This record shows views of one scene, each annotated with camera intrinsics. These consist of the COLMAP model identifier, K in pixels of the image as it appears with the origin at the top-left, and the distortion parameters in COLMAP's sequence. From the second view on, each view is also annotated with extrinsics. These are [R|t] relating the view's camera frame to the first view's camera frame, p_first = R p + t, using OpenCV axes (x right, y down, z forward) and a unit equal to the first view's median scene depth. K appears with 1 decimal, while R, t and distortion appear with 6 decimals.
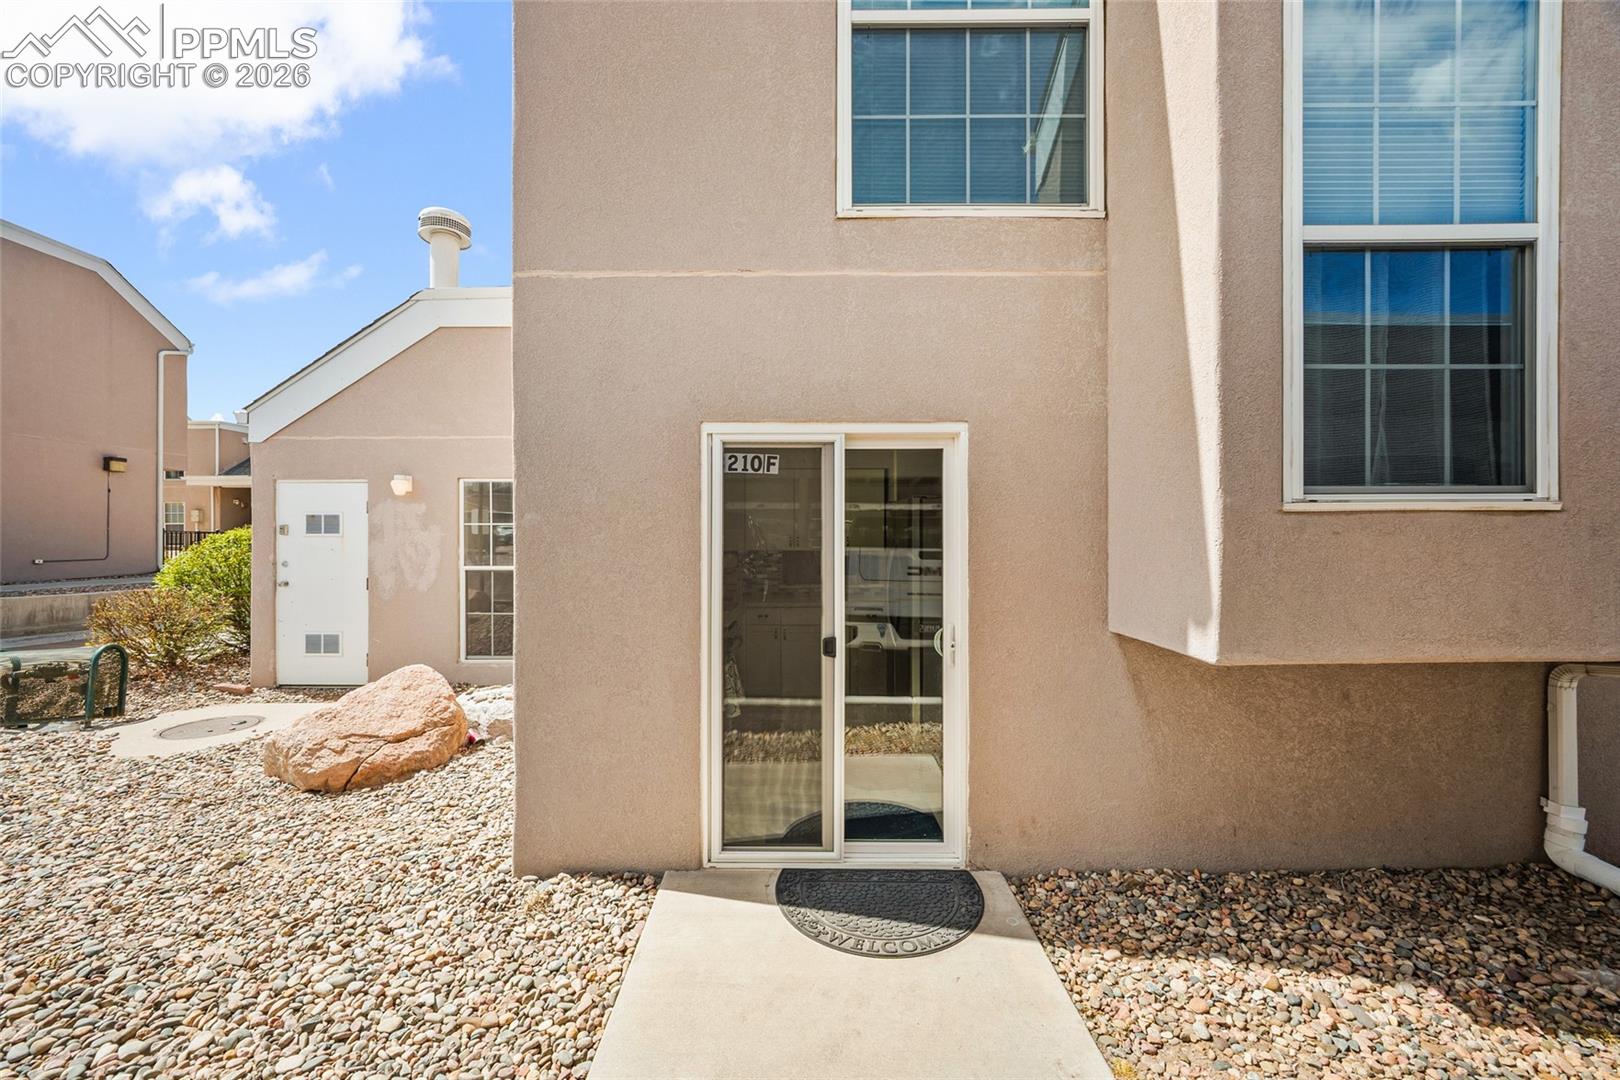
lens RADIAL K [[636.6, 0, 812.8], [0, 636.6, 536.6], [0, 0, 1]] dist [0.000400, -0.000587]
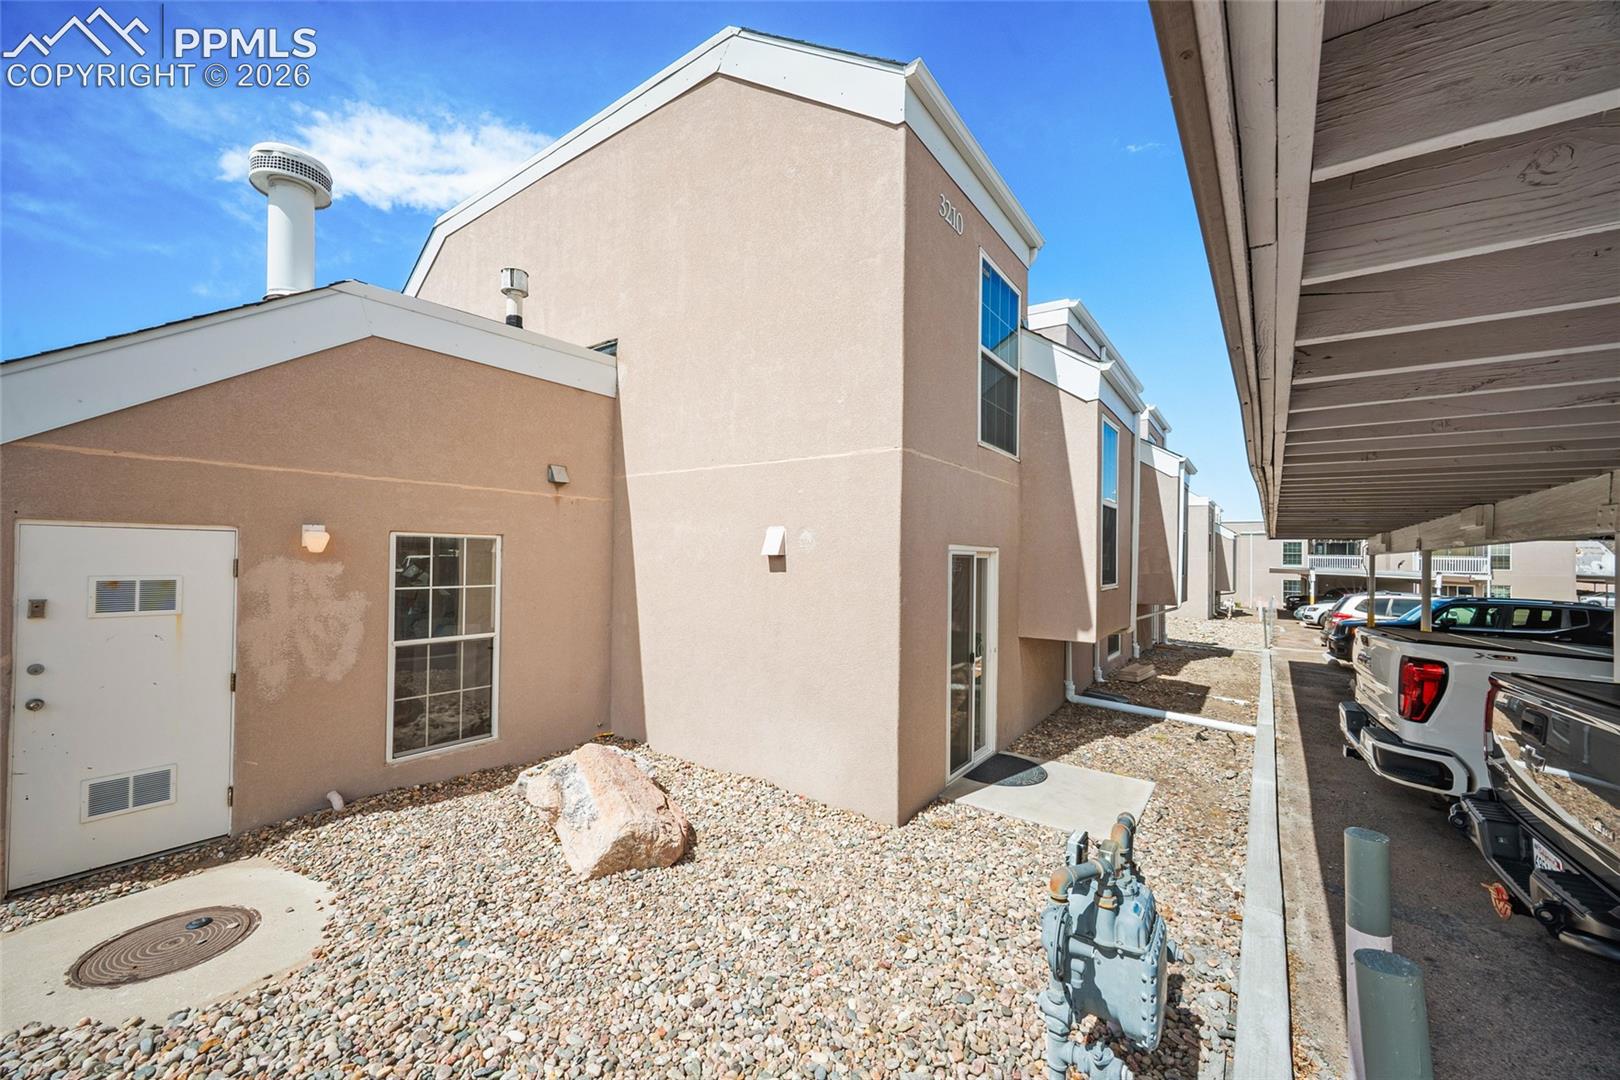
lens RADIAL K [[636.6, 0, 799.5], [0, 636.6, 552.5], [0, 0, 1]] dist [0.000400, -0.000587]
pose [[0.588678, 0.013517, 0.808255, -0.904485], [-0.009886, 0.999906, -0.009521, -0.062742], [-0.808308, -0.002385, 0.588756, 0.125140]]
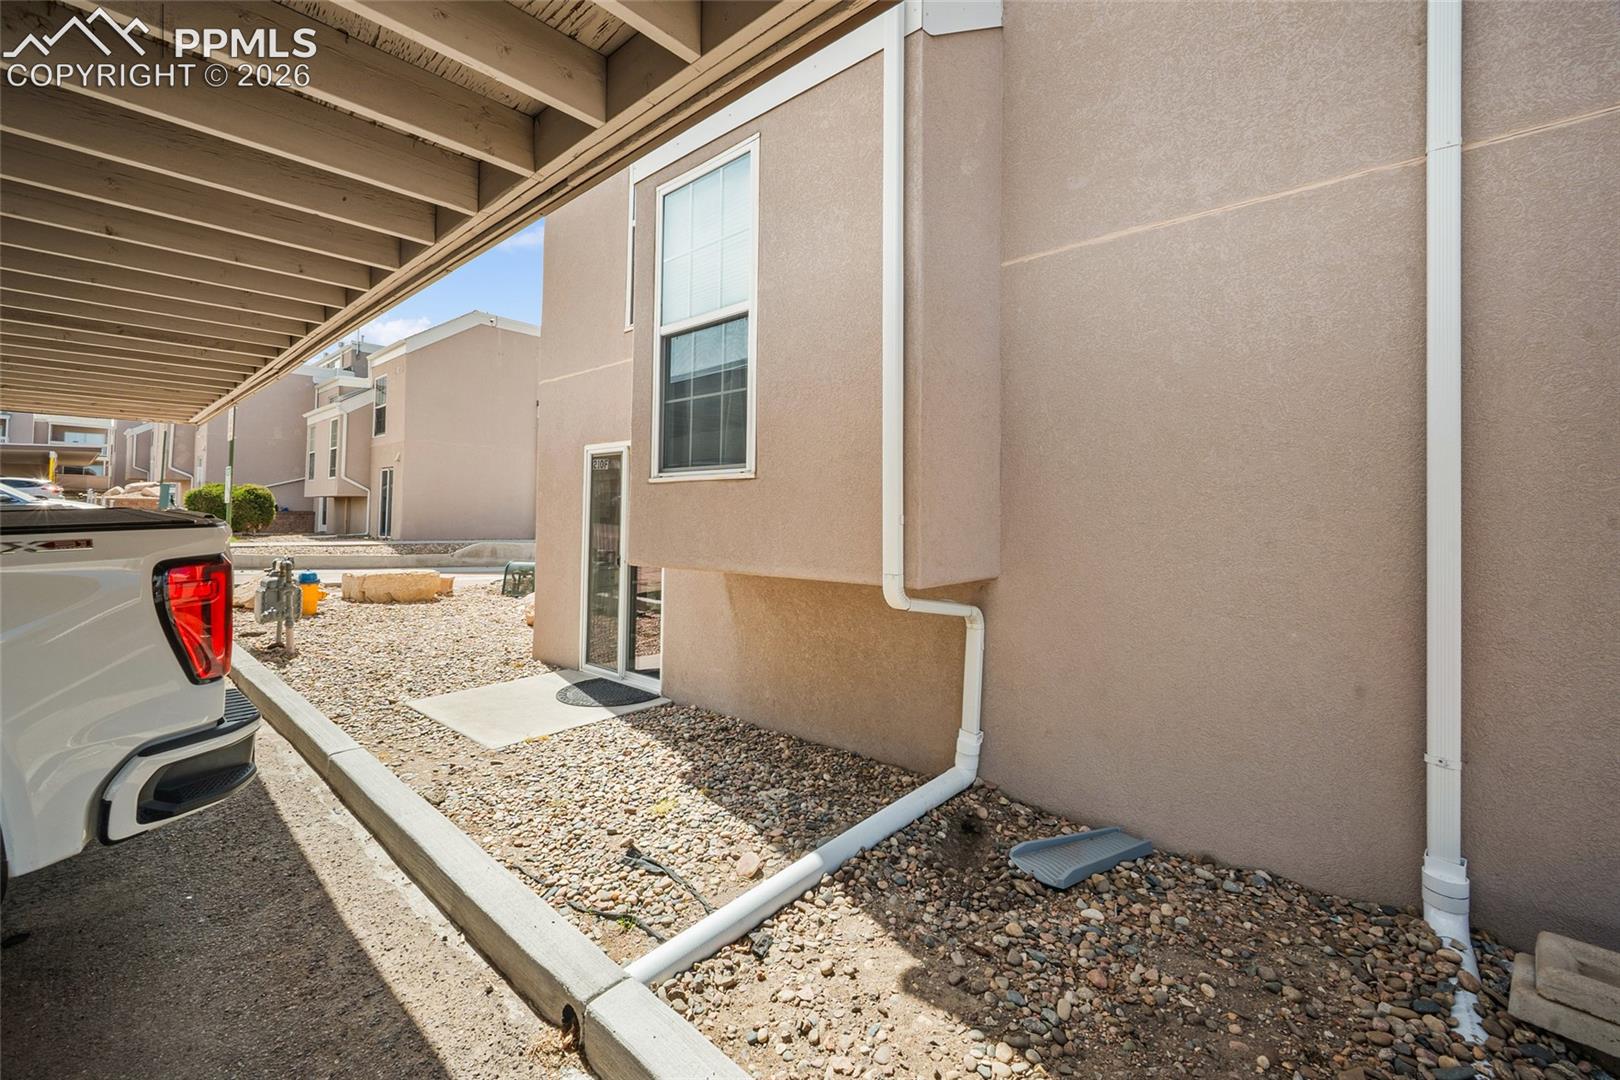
lens RADIAL K [[660.2, 0, 800.4], [0, 660.2, 487.9], [0, 0, 1]] dist [-0.000361, -0.000001]
pose [[0.752869, -0.018805, -0.657902, 0.806181], [-0.013774, 0.998923, -0.044315, 0.018782], [0.658026, 0.042425, 0.751799, -0.051639]]
